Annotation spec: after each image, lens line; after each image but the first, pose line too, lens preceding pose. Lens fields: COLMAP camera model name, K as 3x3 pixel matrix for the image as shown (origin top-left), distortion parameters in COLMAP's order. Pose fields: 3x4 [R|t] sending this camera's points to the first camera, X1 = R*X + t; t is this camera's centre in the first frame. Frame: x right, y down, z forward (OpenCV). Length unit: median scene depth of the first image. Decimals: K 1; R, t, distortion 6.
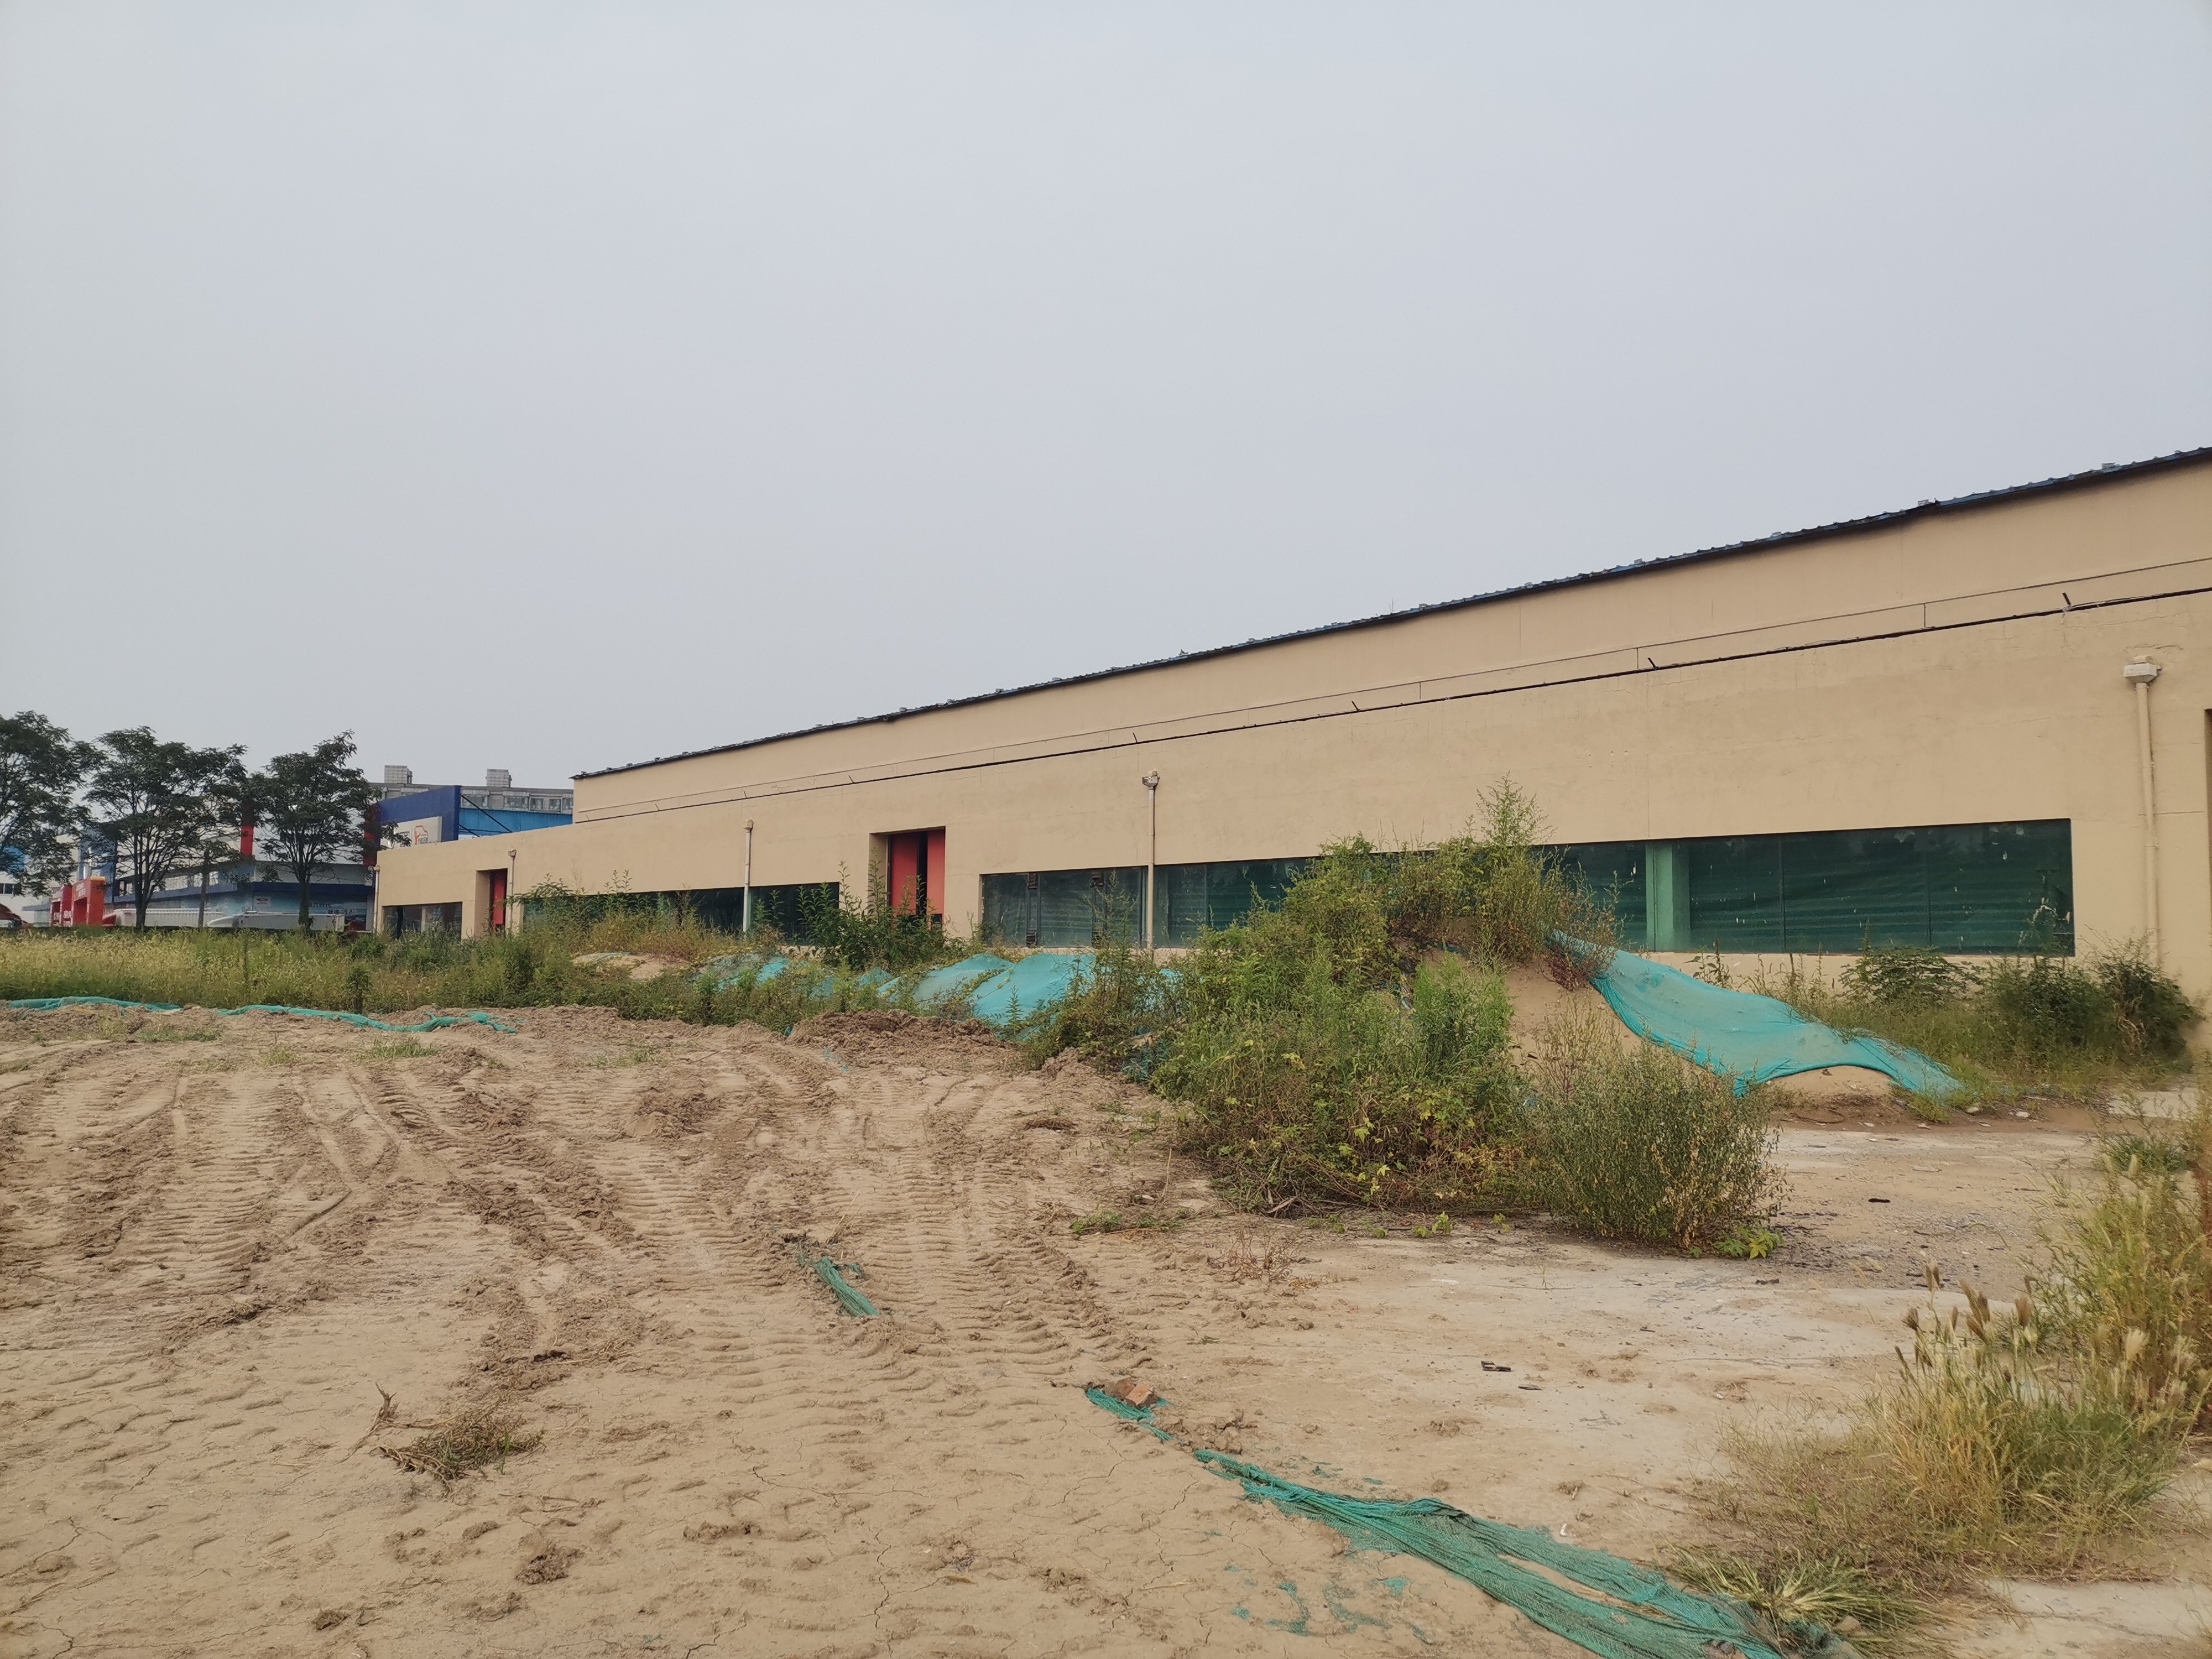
lens RADIAL K [[1643.4, 0, 1114.2], [0, 1643.4, 820.3], [0, 0, 1]] dist [0.031734, -0.013509]
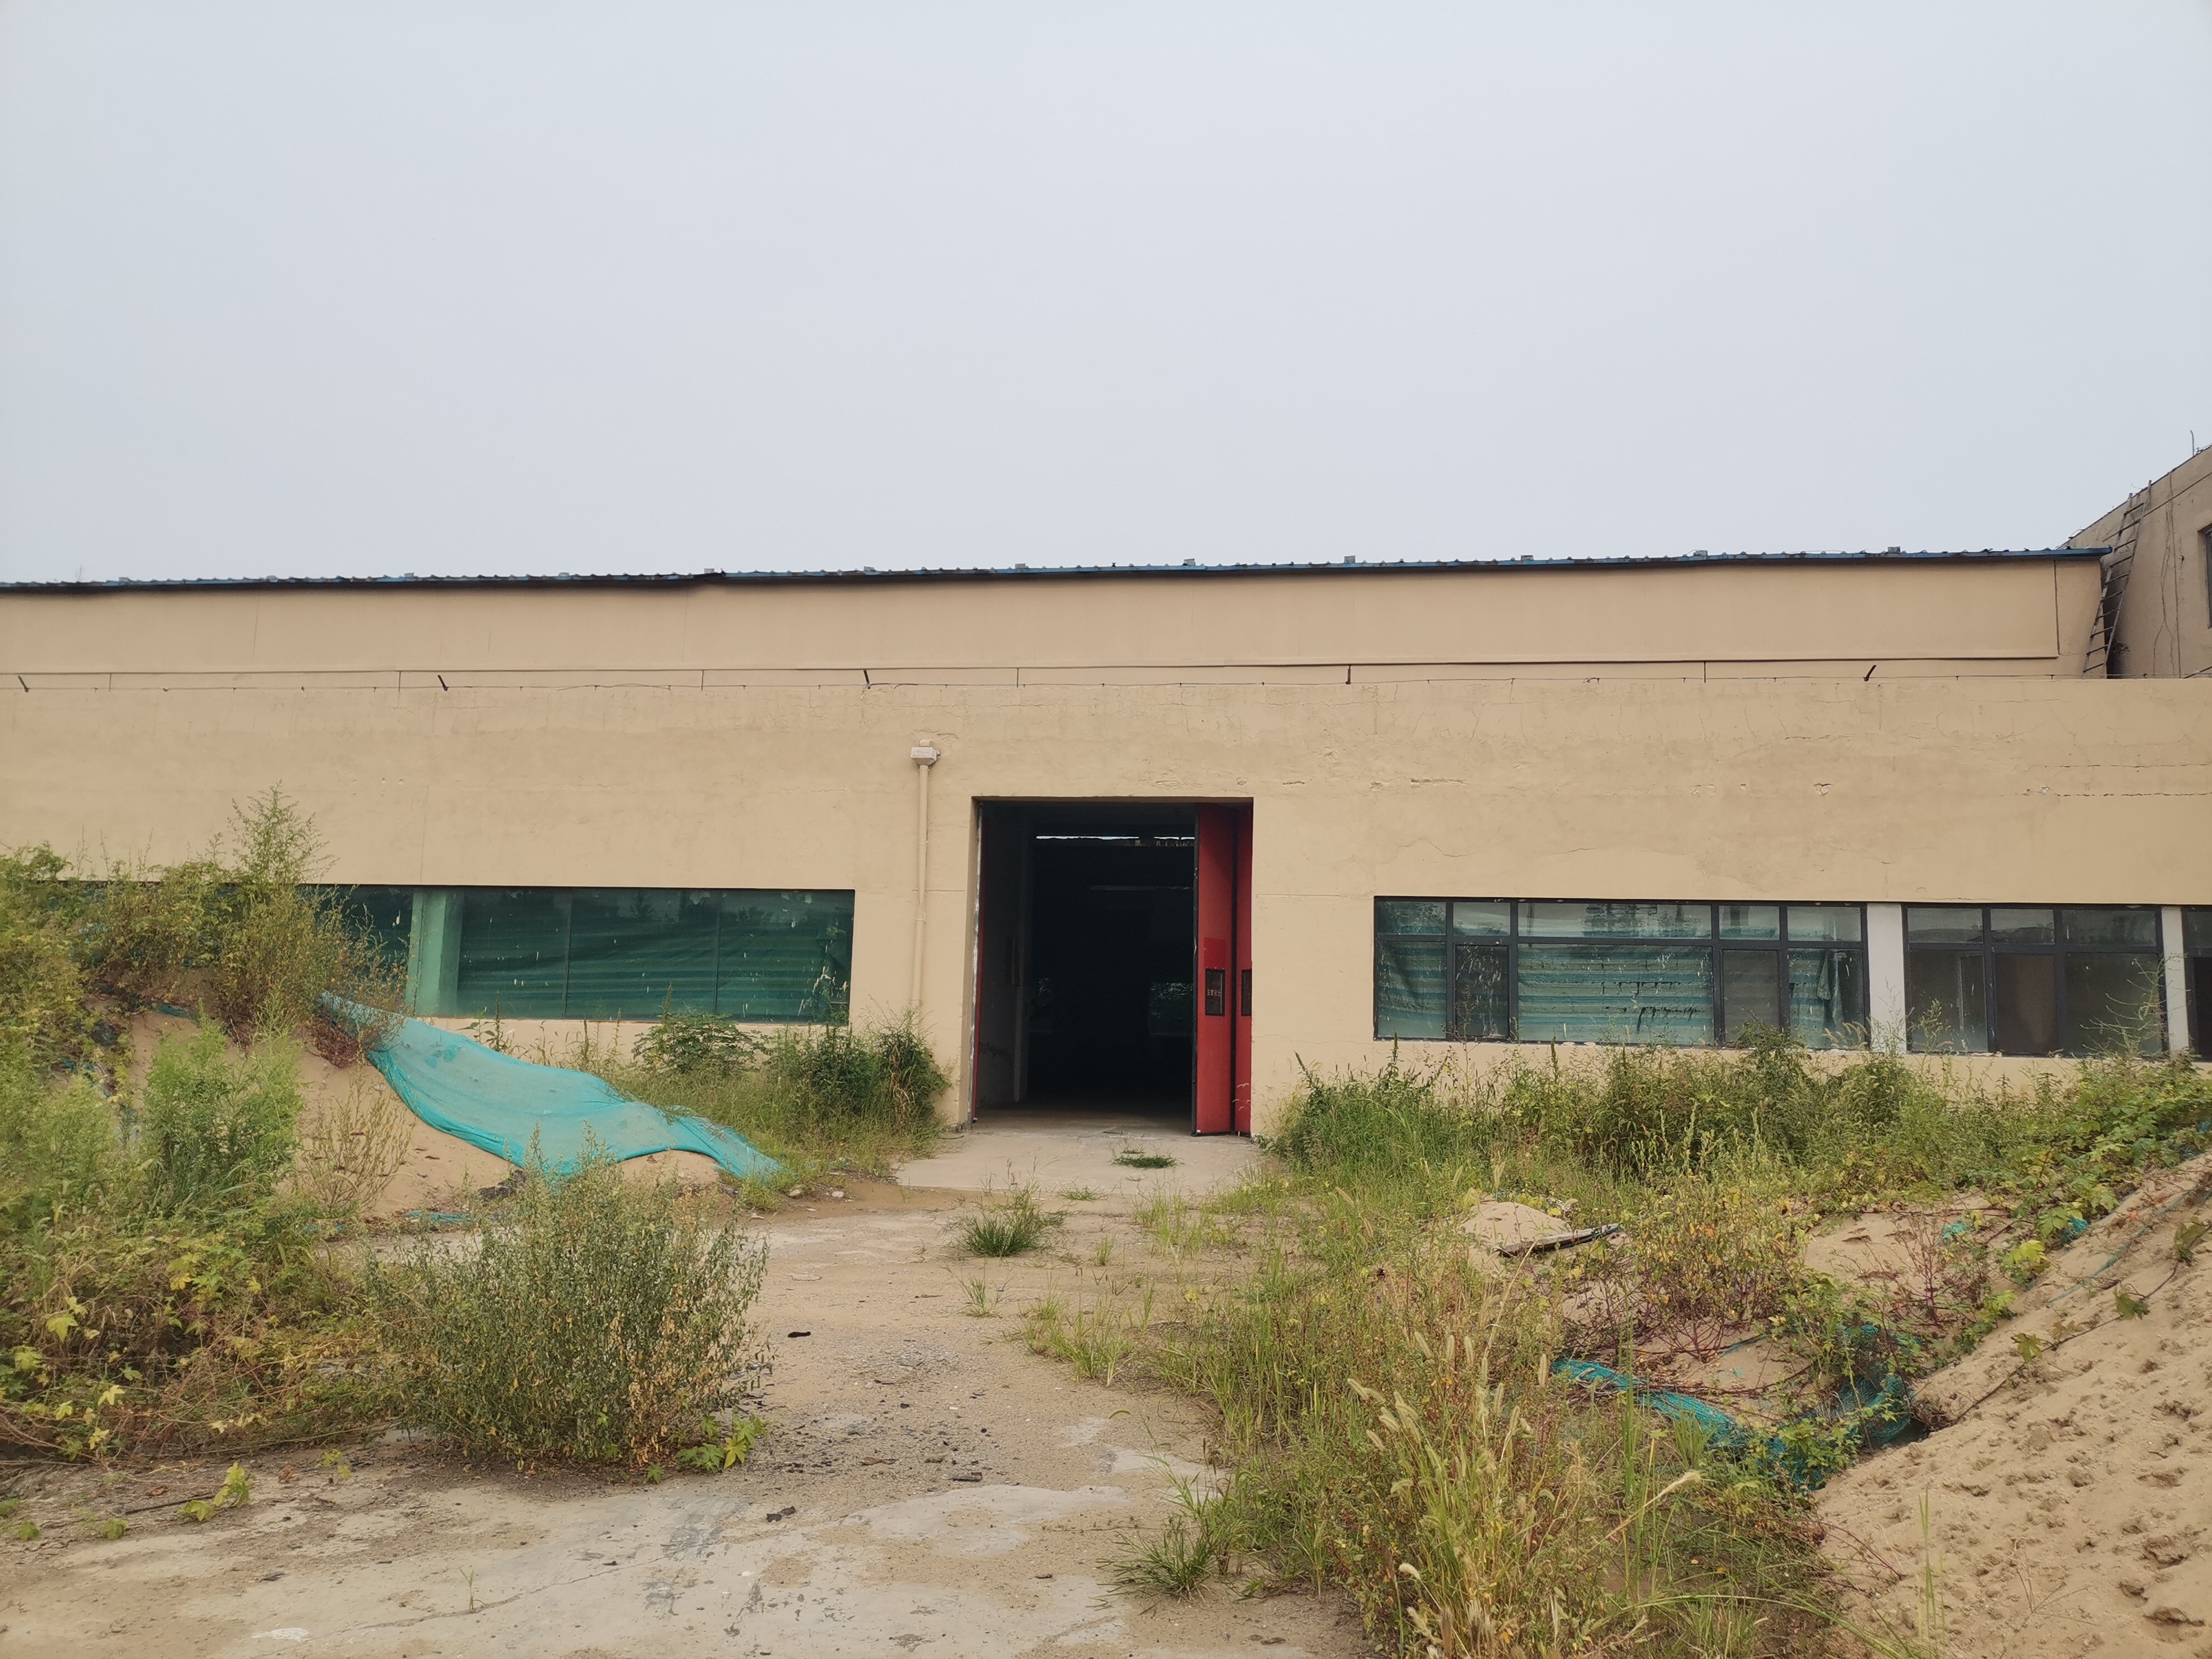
lens RADIAL K [[1643.4, 0, 1108.1], [0, 1643.4, 823.6], [0, 0, 1]] dist [0.031734, -0.013509]
pose [[0.730049, 0.092377, 0.677122, 0.001089], [-0.068694, 0.995723, -0.061779, 0.010250], [-0.679933, -0.001413, 0.733273, 0.153795]]
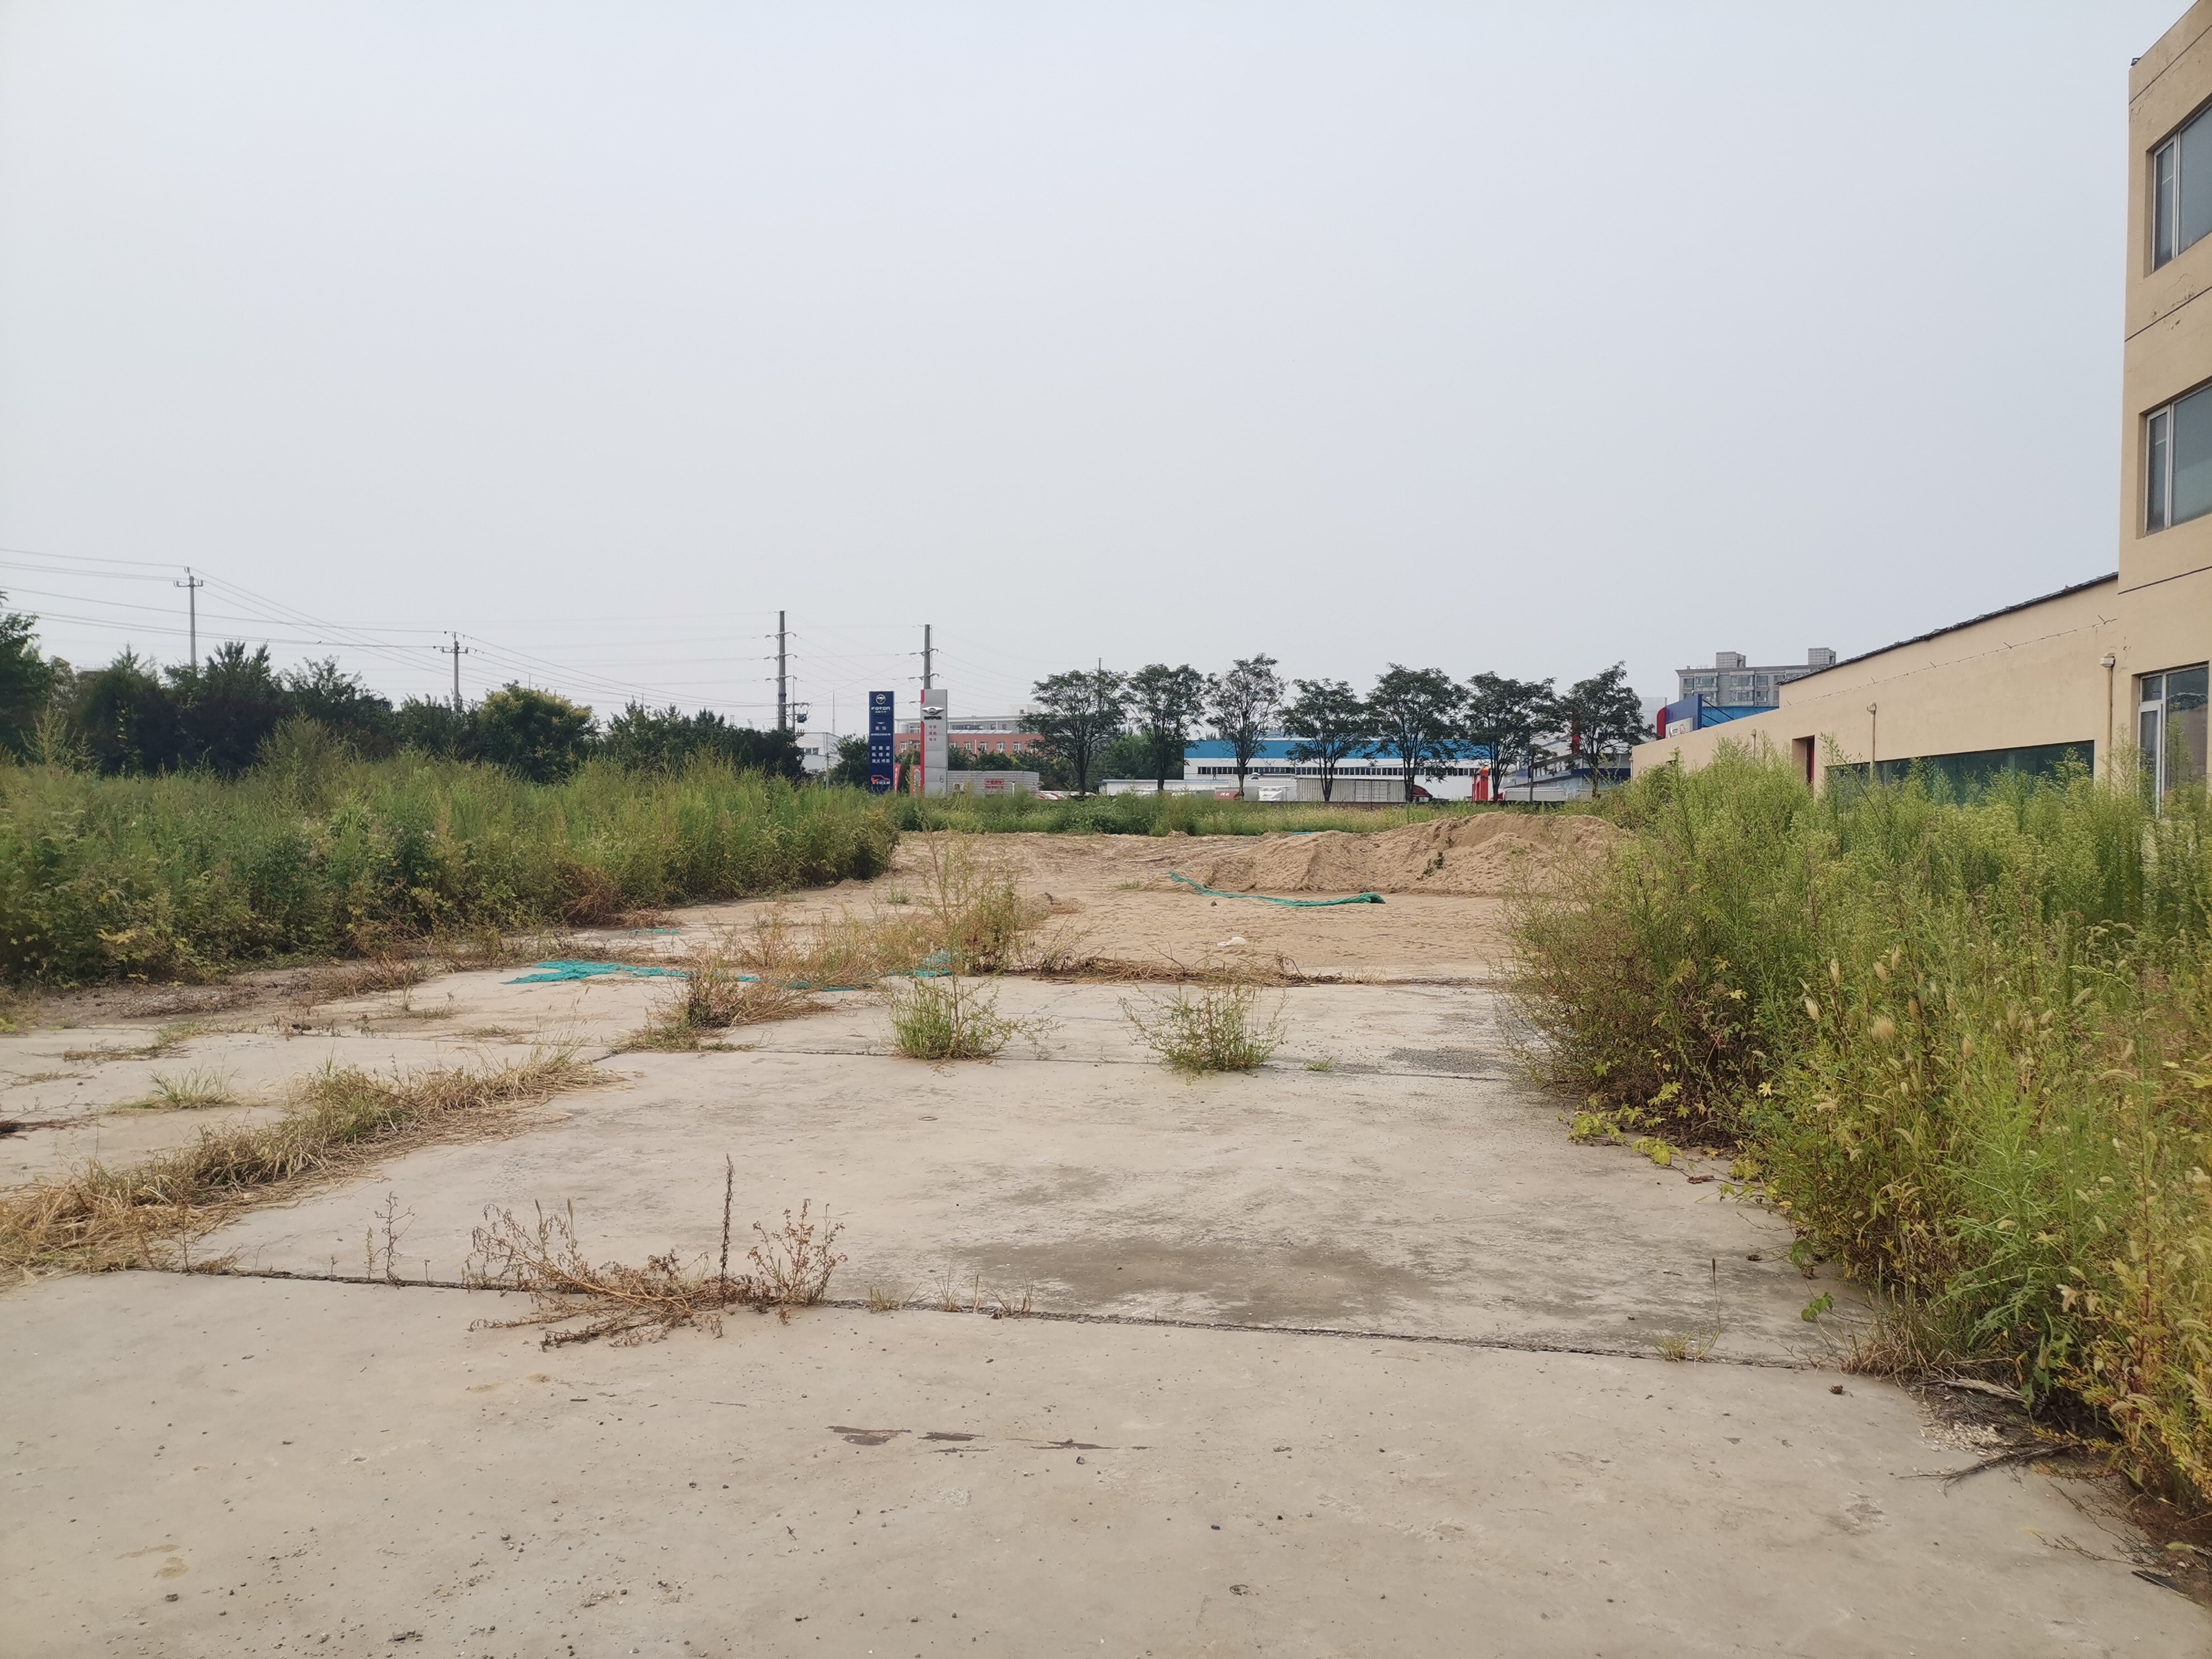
lens RADIAL K [[1643.4, 0, 1112.9], [0, 1643.4, 830.4], [0, 0, 1]] dist [0.031734, -0.013509]
pose [[0.656780, 0.008145, -0.754038, 1.267020], [0.056079, 0.996645, 0.059611, -0.070715], [0.751994, -0.081437, 0.654120, -1.064371]]
